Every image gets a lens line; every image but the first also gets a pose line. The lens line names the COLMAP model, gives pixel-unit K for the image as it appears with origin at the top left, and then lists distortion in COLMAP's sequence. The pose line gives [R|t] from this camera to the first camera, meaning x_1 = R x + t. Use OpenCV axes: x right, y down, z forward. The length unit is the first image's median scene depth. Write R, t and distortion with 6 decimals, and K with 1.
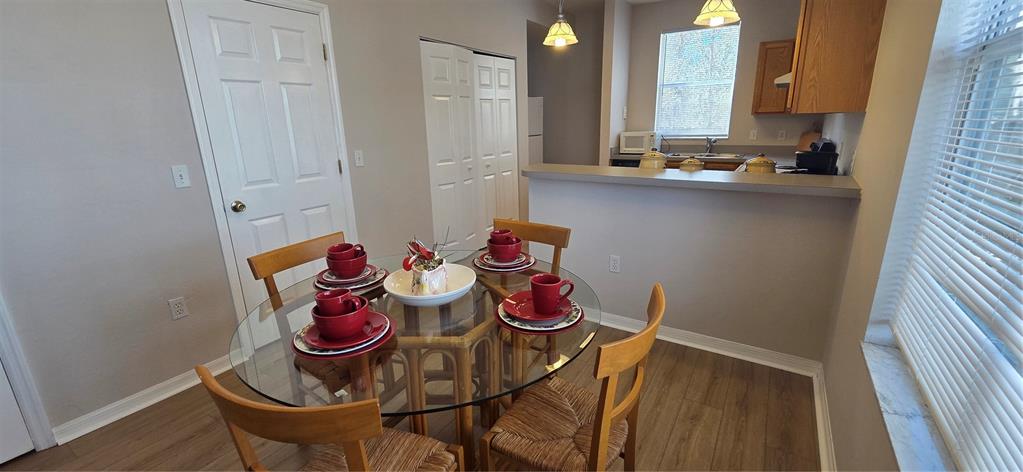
lens RADIAL K [[417.5, 0, 506.2], [0, 417.5, 237.4], [0, 0, 1]] dist [0.001824, -0.001143]
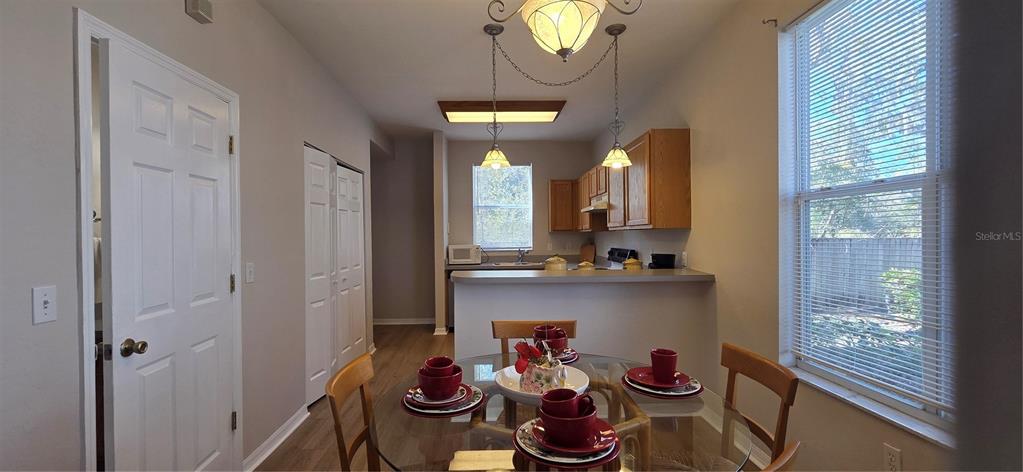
lens RADIAL K [[417.5, 0, 493.3], [0, 417.5, 238.3], [0, 0, 1]] dist [0.001824, -0.001143]
pose [[0.838568, 0.007259, 0.544749, -0.398864], [0.141409, 0.962740, -0.230510, -0.005647], [-0.526125, 0.270331, 0.806296, 0.107424]]
